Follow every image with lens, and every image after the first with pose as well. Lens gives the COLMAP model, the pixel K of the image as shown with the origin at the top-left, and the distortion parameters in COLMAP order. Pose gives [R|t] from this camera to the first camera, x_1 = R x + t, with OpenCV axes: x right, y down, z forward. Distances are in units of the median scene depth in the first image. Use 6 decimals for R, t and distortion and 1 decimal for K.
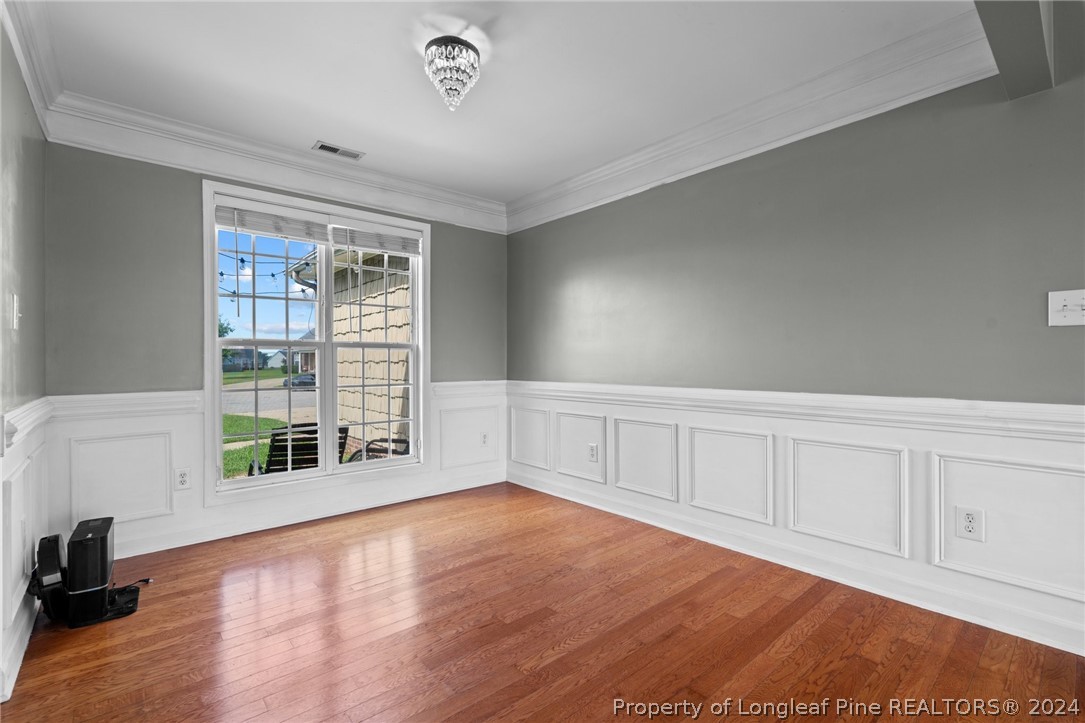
lens RADIAL K [[484.9, 0, 540.3], [0, 484.9, 360.3], [0, 0, 1]] dist [-0.001983, -0.000148]
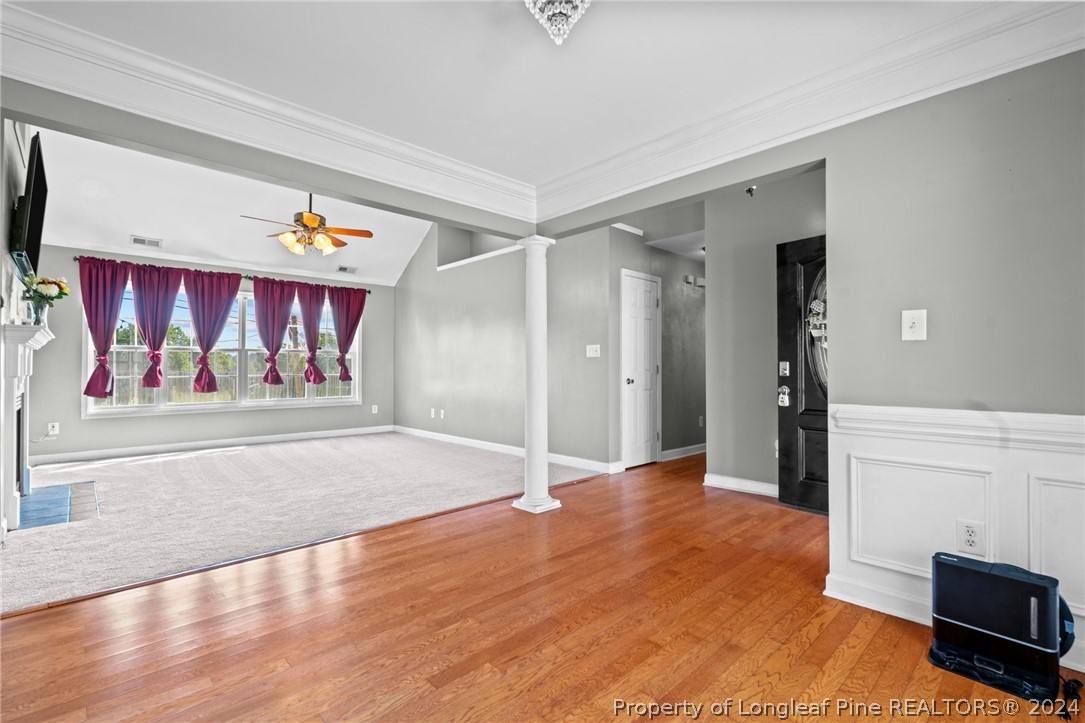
lens RADIAL K [[484.9, 0, 540.3], [0, 484.9, 360.3], [0, 0, 1]] dist [-0.001983, -0.000148]
pose [[-0.998815, 0.005250, -0.048379, -0.074393], [0.005838, 0.999911, -0.012014, -0.001897], [0.048312, -0.012283, -0.998757, 1.140178]]
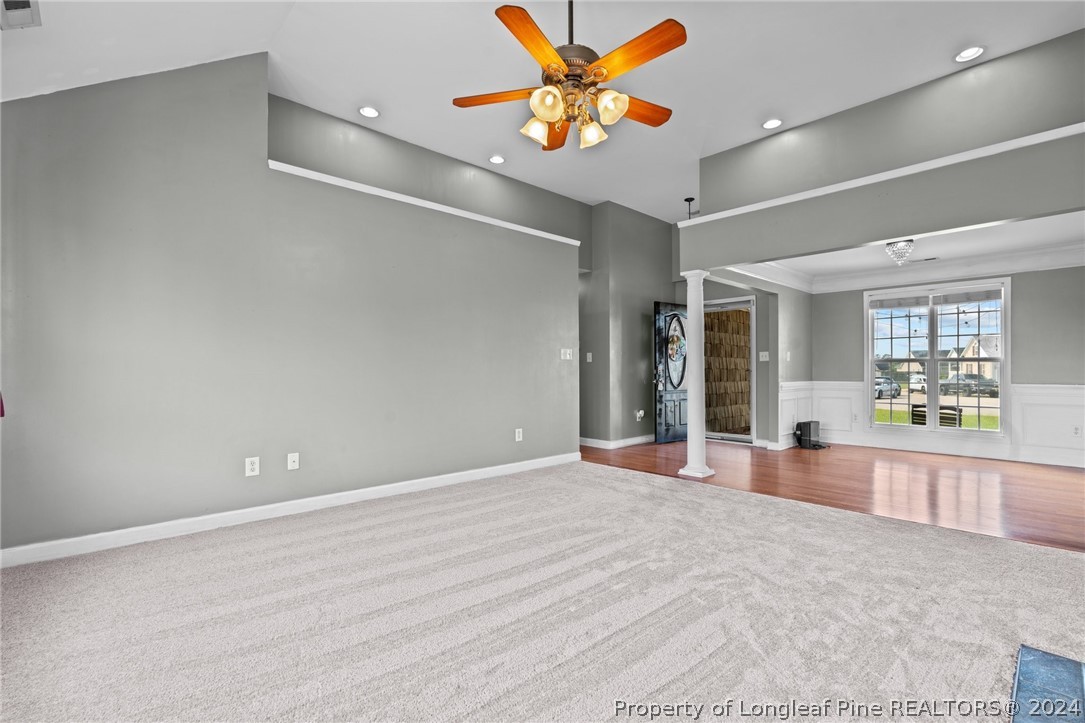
lens RADIAL K [[478.0, 0, 544.2], [0, 478.0, 372.7], [0, 0, 1]] dist [-0.009922, 0.000249]
pose [[0.032455, 0.005712, -0.999457, 1.370289], [-0.000080, 0.999984, 0.005713, 0.005011], [0.999473, -0.000105, 0.032455, -0.546871]]
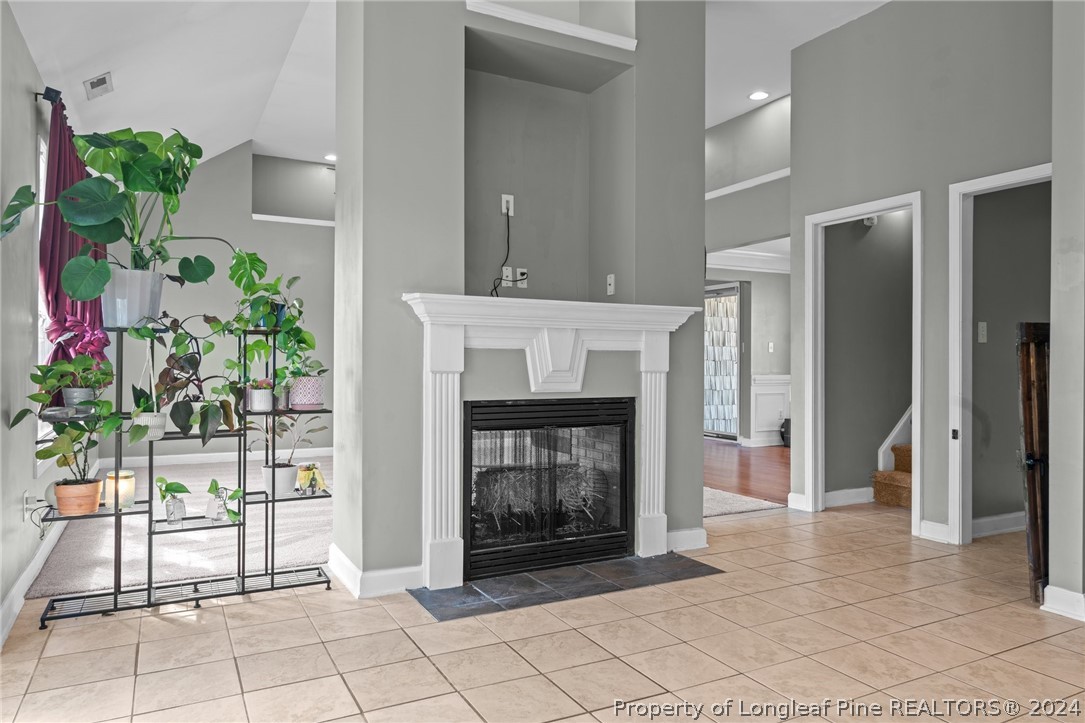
lens RADIAL K [[725.0, 0, 542.5], [0, 725.0, 361.5], [0, 0, 1]] dist [0.004143, 0.001282]
pose [[-0.224043, -0.003905, -0.974571, 2.348802], [-0.002667, 0.999991, -0.003393, 0.015148], [0.974576, 0.001839, -0.224051, 0.304537]]
